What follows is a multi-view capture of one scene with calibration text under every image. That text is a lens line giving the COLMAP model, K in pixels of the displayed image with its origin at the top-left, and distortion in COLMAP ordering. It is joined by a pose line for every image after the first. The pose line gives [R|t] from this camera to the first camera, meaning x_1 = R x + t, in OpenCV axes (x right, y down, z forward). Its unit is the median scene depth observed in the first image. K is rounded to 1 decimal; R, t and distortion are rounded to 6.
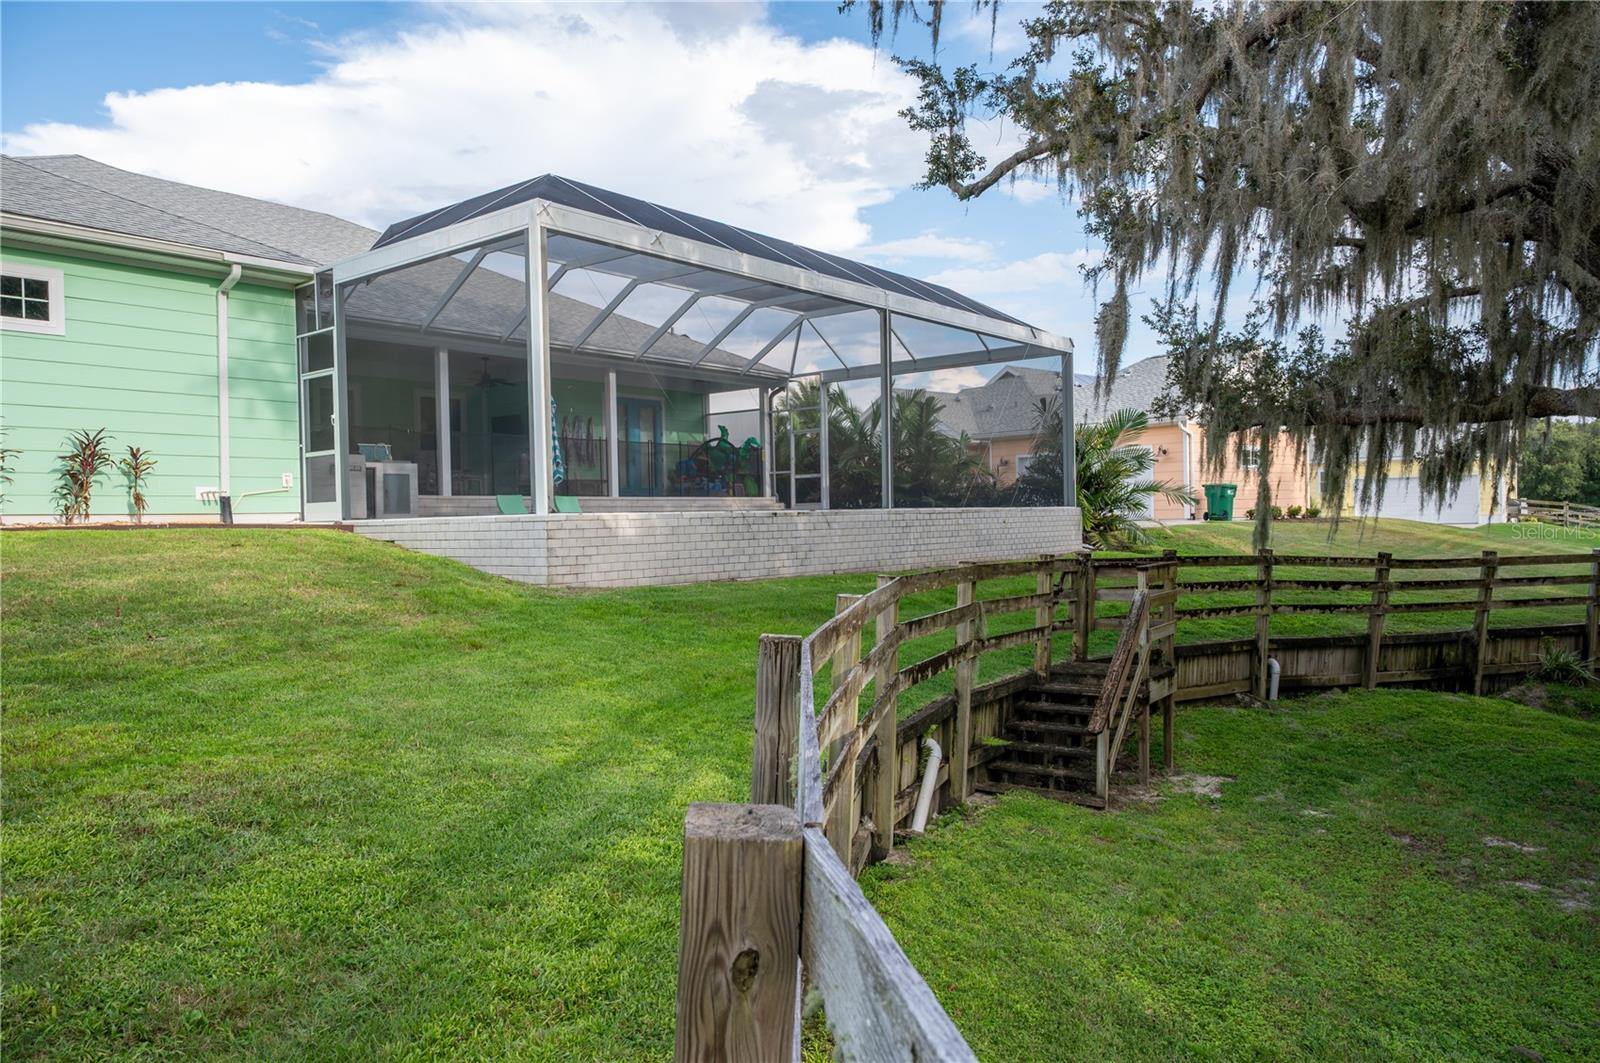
lens RADIAL K [[1111.2, 0, 800.1], [0, 1111.2, 532.2], [0, 0, 1]] dist [0.001797, 0.002524]
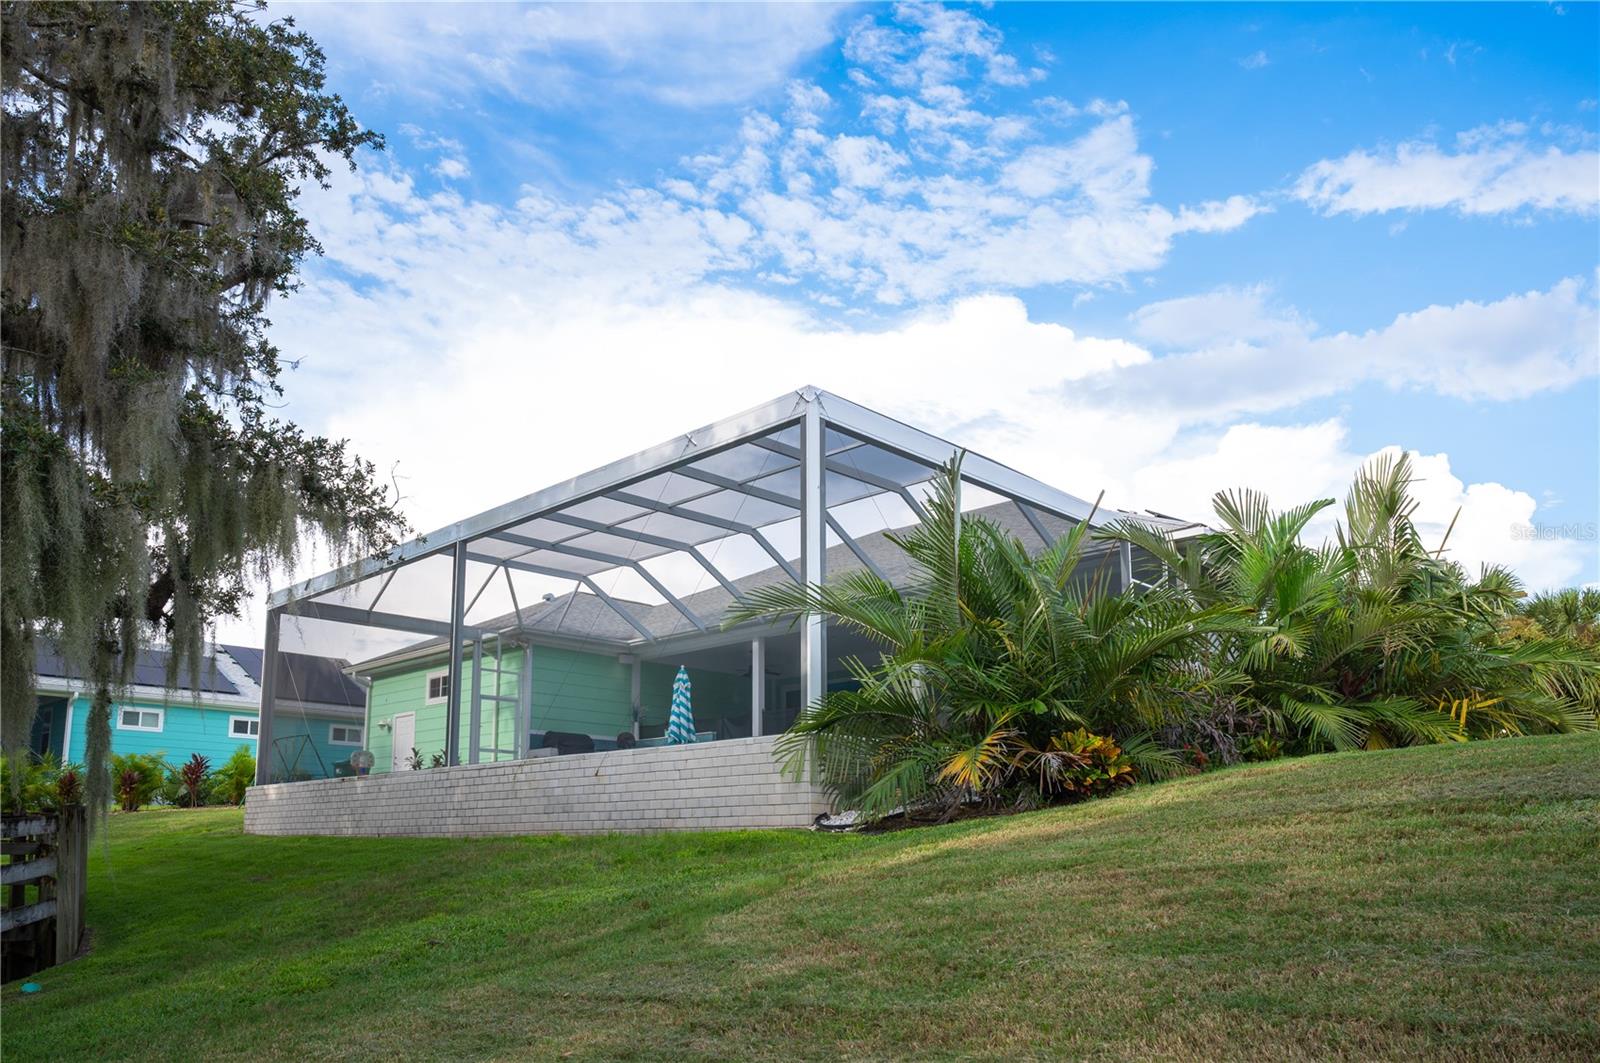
lens RADIAL K [[1111.2, 0, 800.1], [0, 1111.2, 531.7], [0, 0, 1]] dist [0.001797, 0.002524]
pose [[-0.106869, -0.249472, -0.962467, 0.957601], [-0.007511, 0.968186, -0.250120, 0.016876], [0.994245, -0.019501, -0.105343, 1.383448]]
